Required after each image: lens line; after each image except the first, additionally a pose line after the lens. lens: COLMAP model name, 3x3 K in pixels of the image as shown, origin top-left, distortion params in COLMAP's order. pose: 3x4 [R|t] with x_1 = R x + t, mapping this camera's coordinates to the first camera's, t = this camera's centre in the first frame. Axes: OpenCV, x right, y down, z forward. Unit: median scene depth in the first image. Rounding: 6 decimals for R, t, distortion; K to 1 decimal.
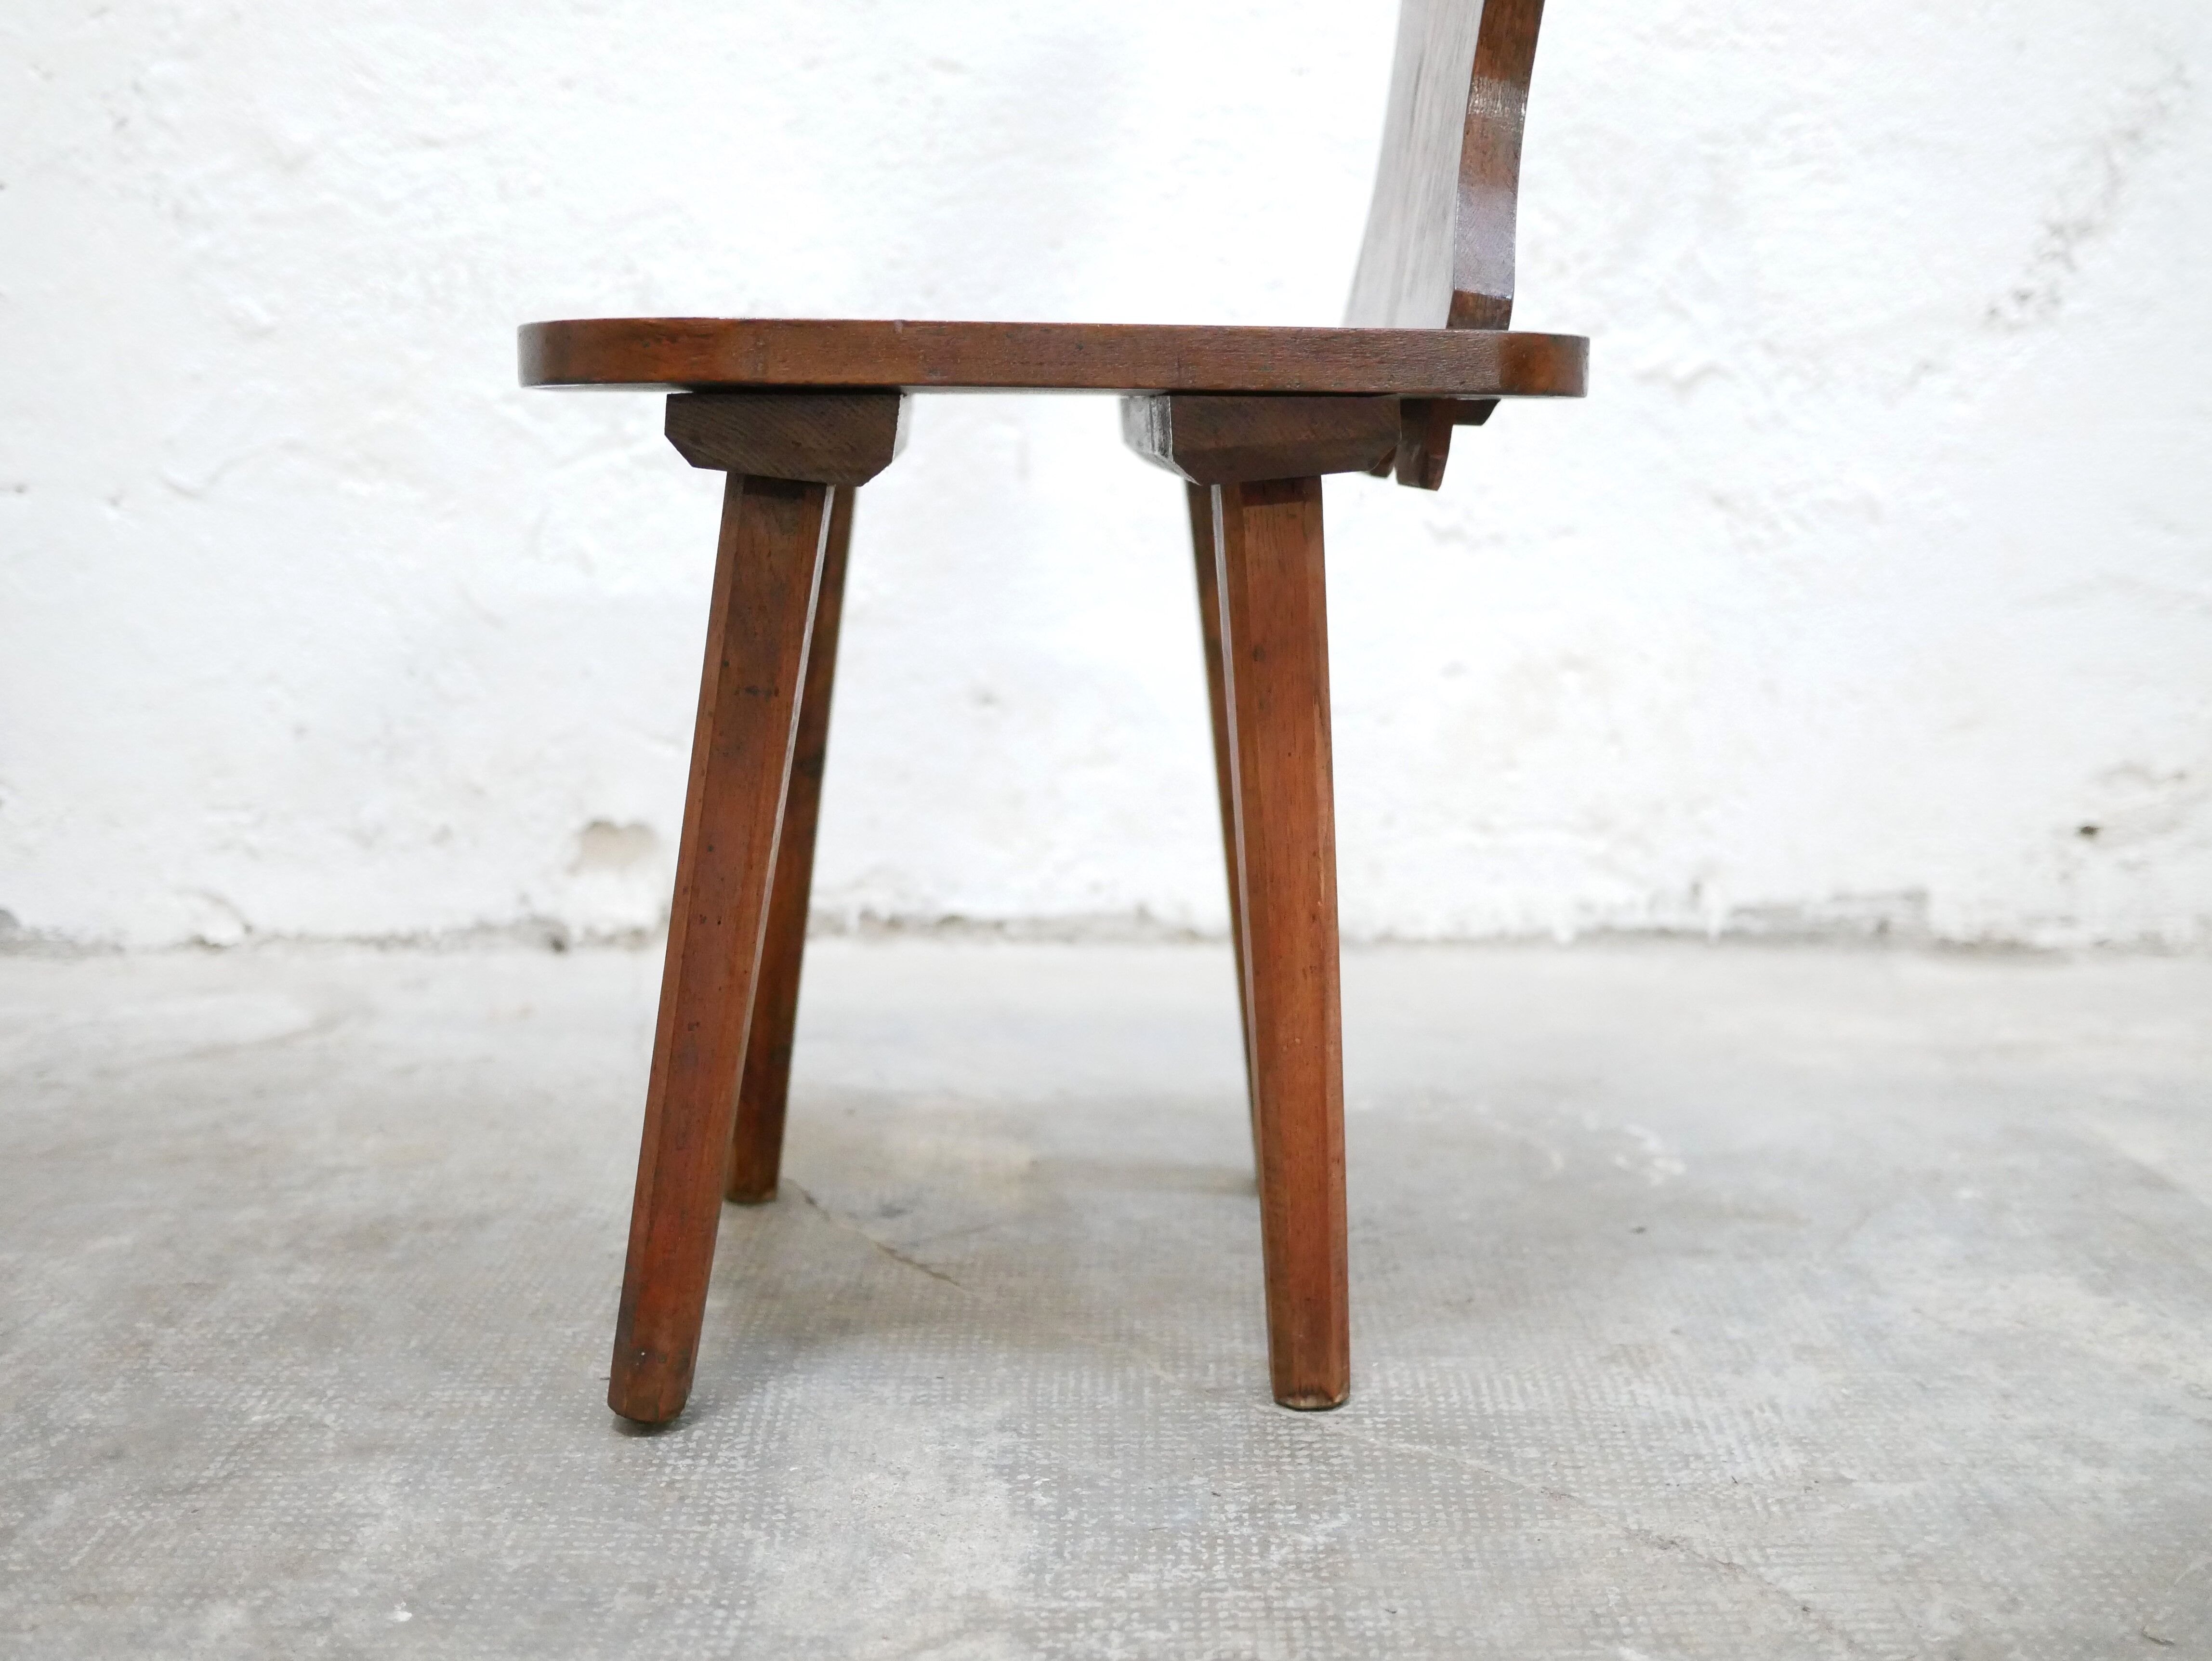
lens RADIAL K [[2491.7, 0, 1106.0], [0, 2491.7, 830.5], [0, 0, 1]] dist [-0.022031, 0.034130]
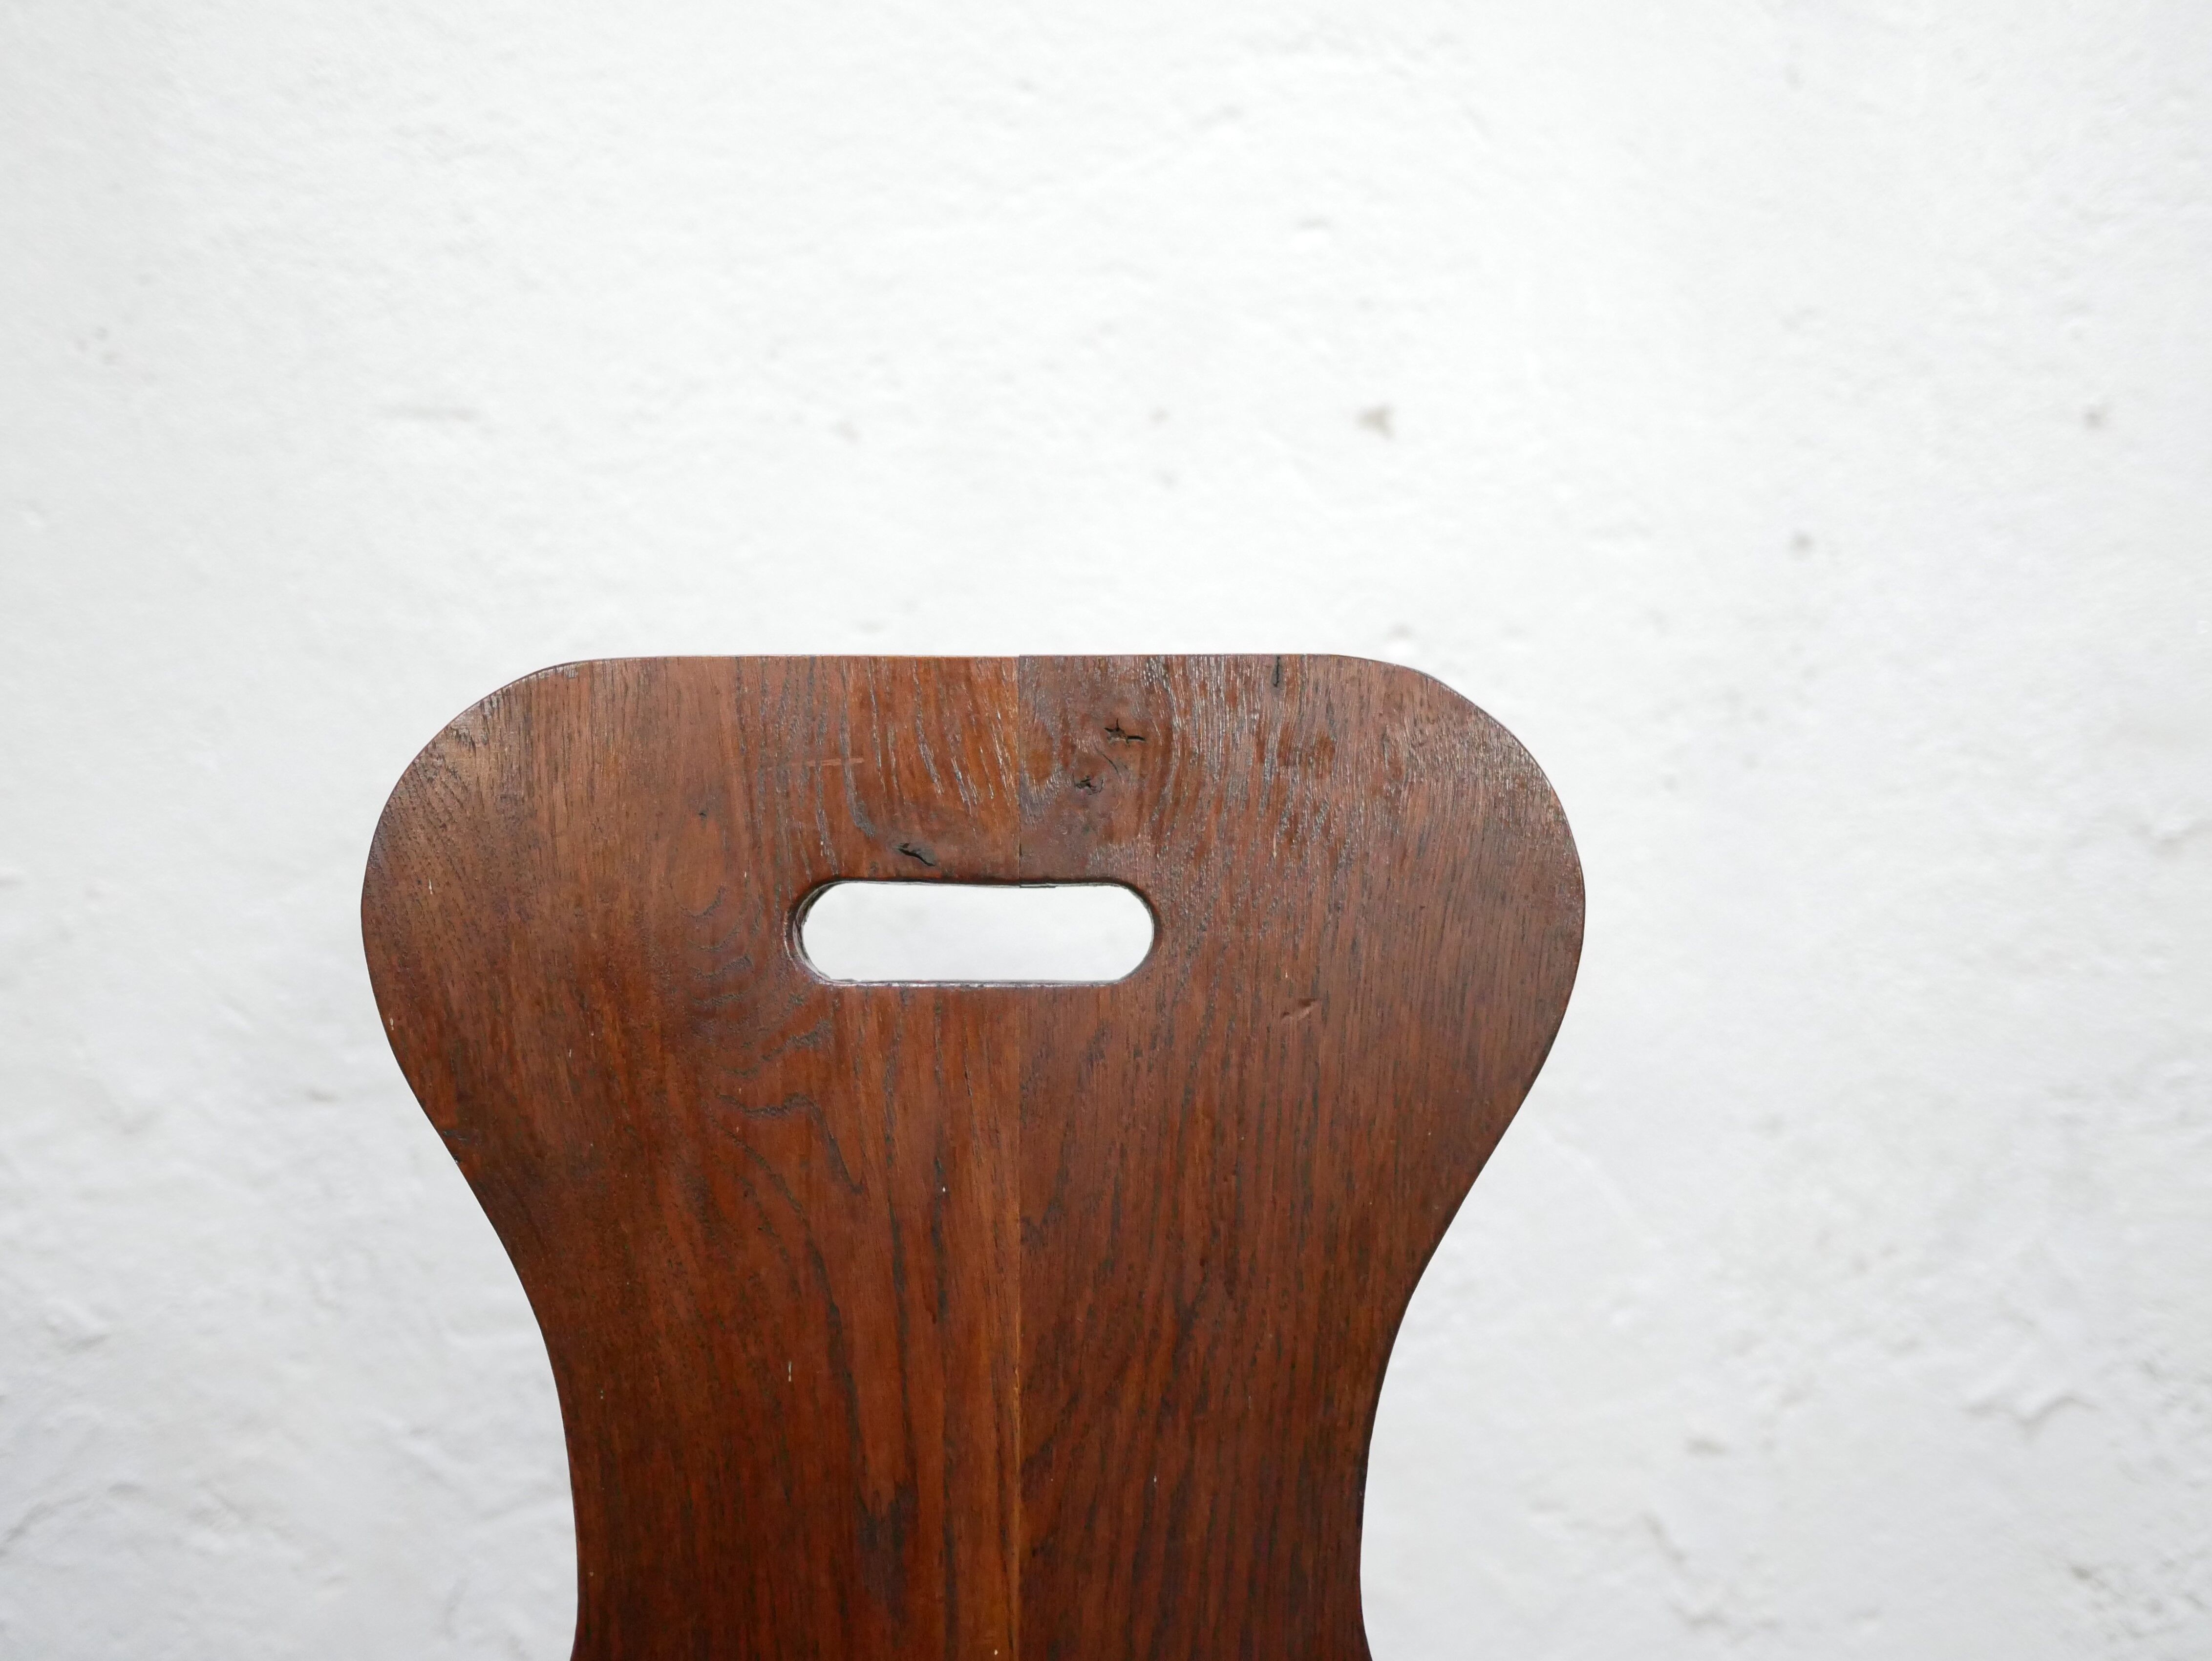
lens RADIAL K [[2526.8, 0, 1106.8], [0, 2526.8, 821.9], [0, 0, 1]] dist [-0.024179, 0.039344]
pose [[0.999465, 0.005416, -0.032258, -0.013971], [-0.008597, 0.995021, -0.099299, -0.285957], [0.031560, 0.099523, 0.994535, 0.253569]]
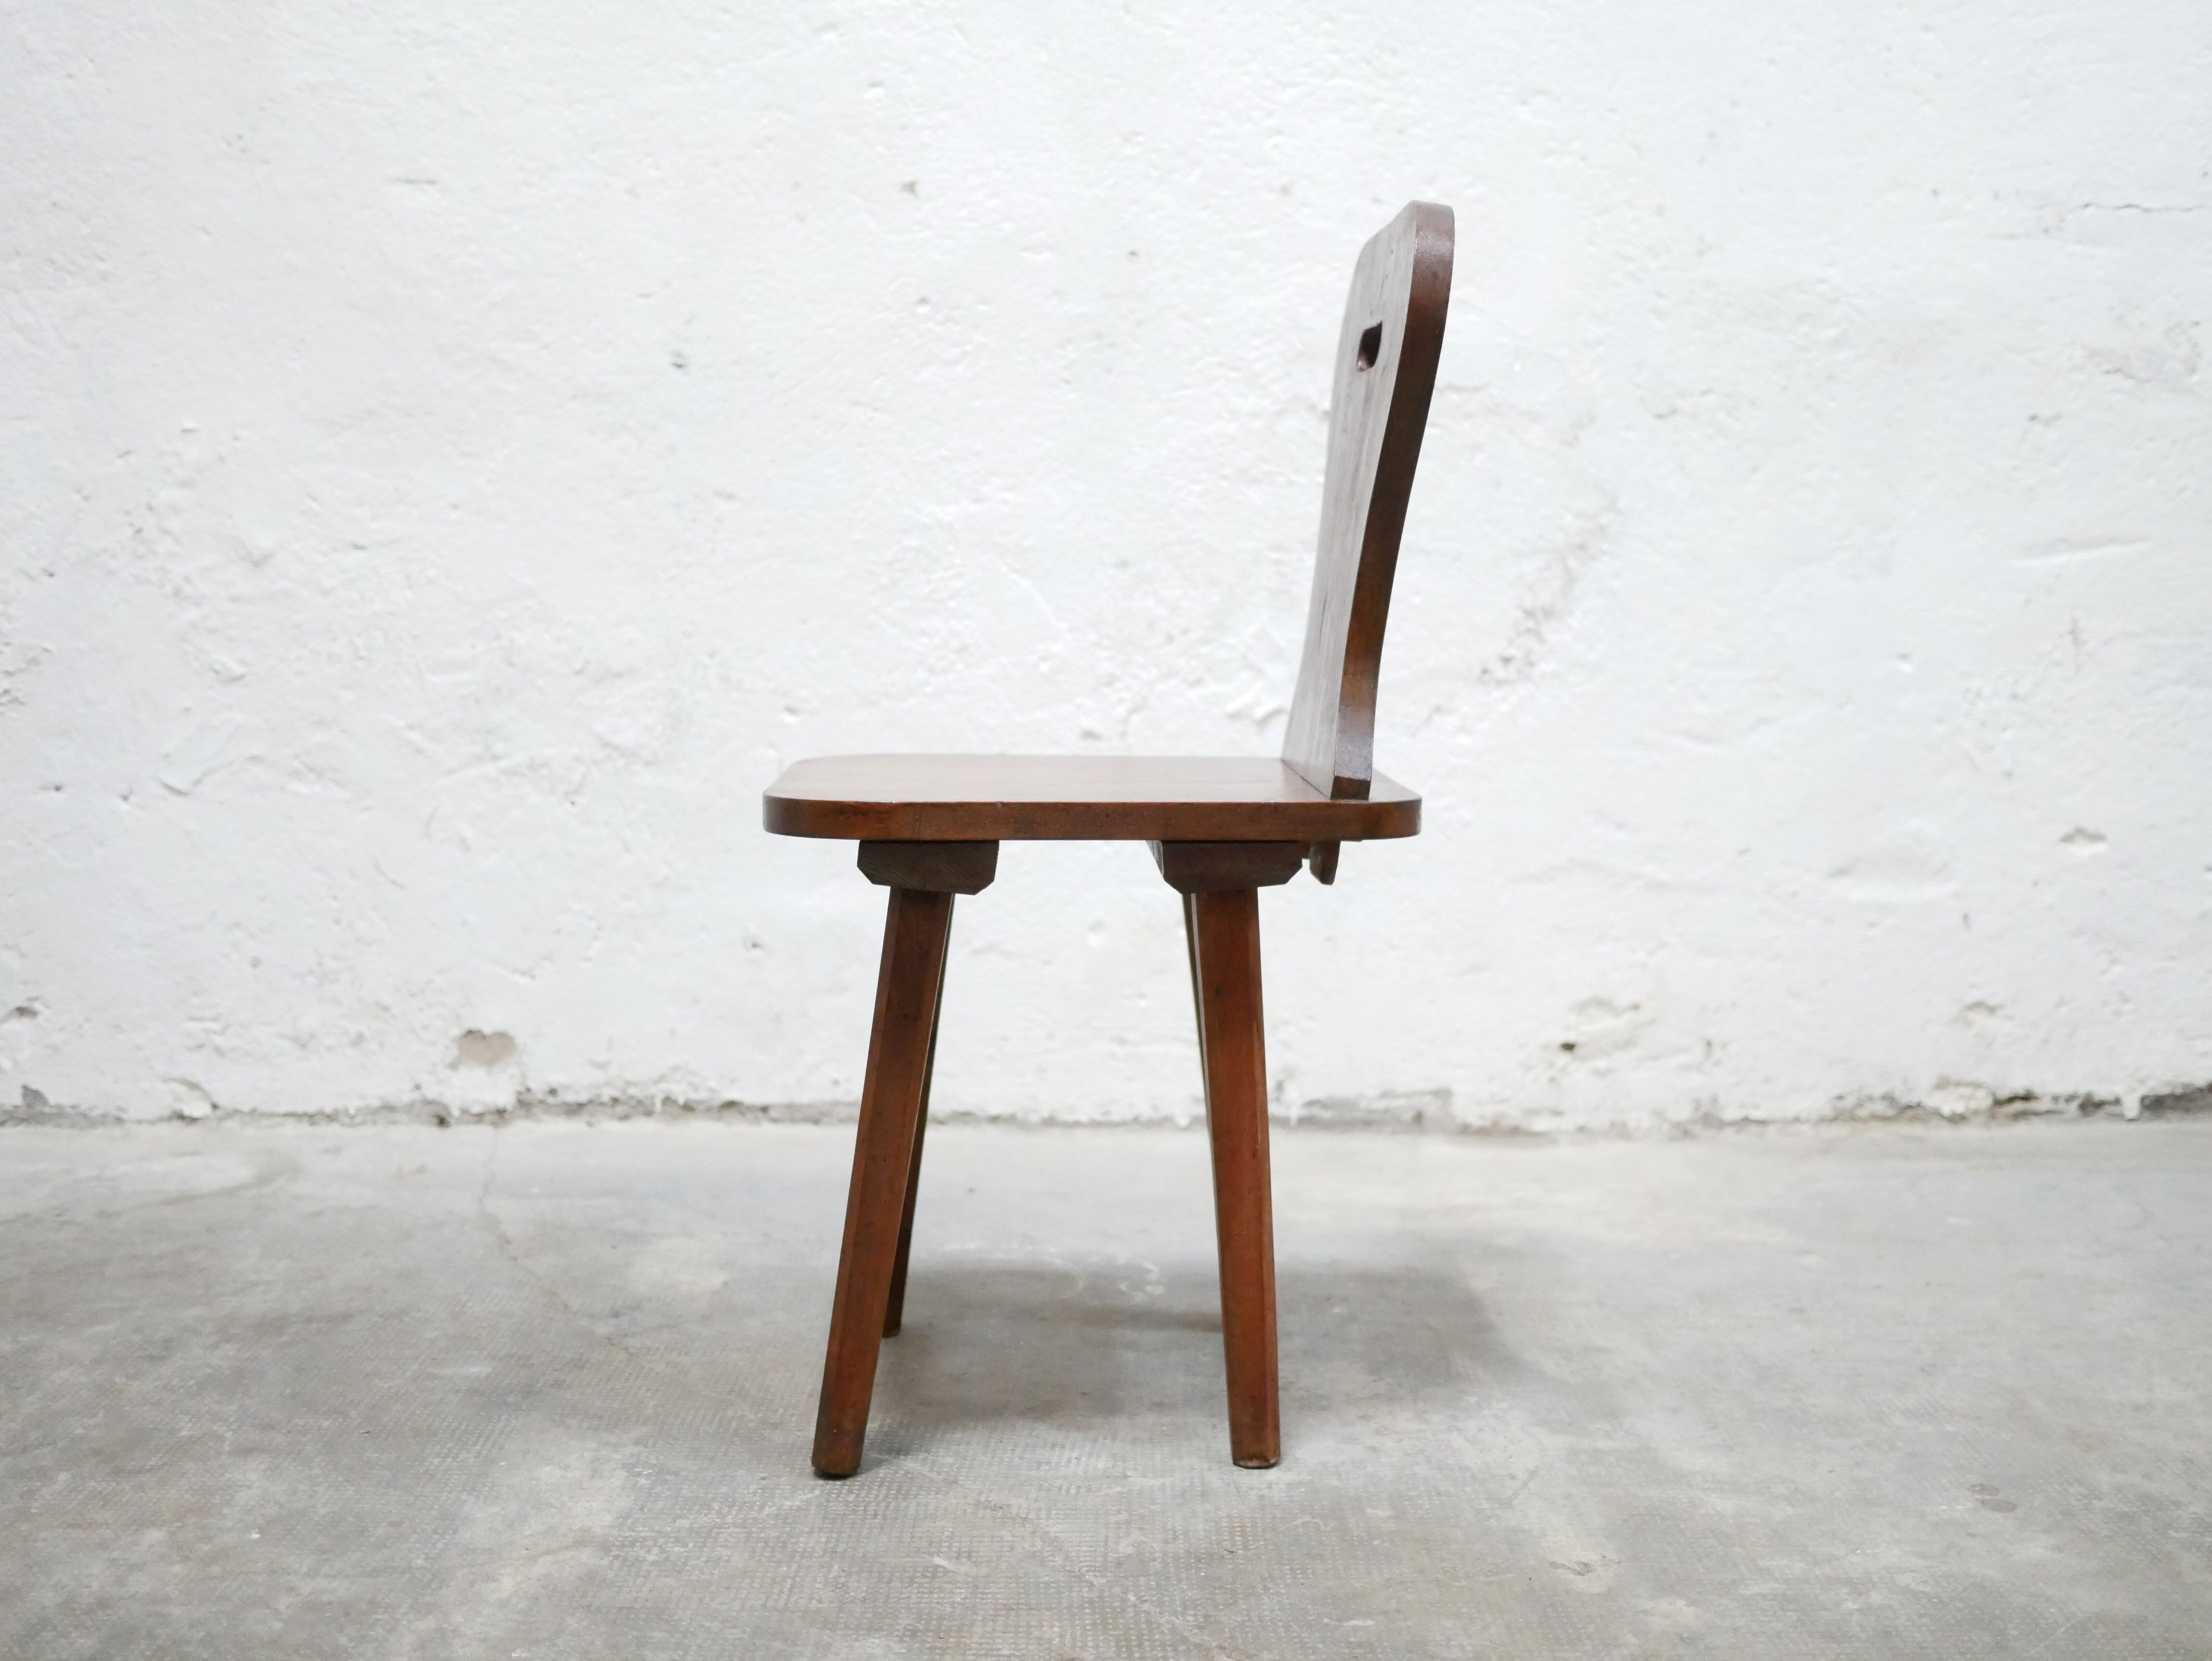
lens RADIAL K [[2488.0, 0, 1115.6], [0, 2488.0, 825.3], [0, 0, 1]] dist [-0.014001, 0.002760]
pose [[0.999940, 0.008294, -0.007183, 0.167013], [-0.008675, 0.998456, -0.054860, -0.046850], [0.006717, 0.054919, 0.998468, -0.387123]]
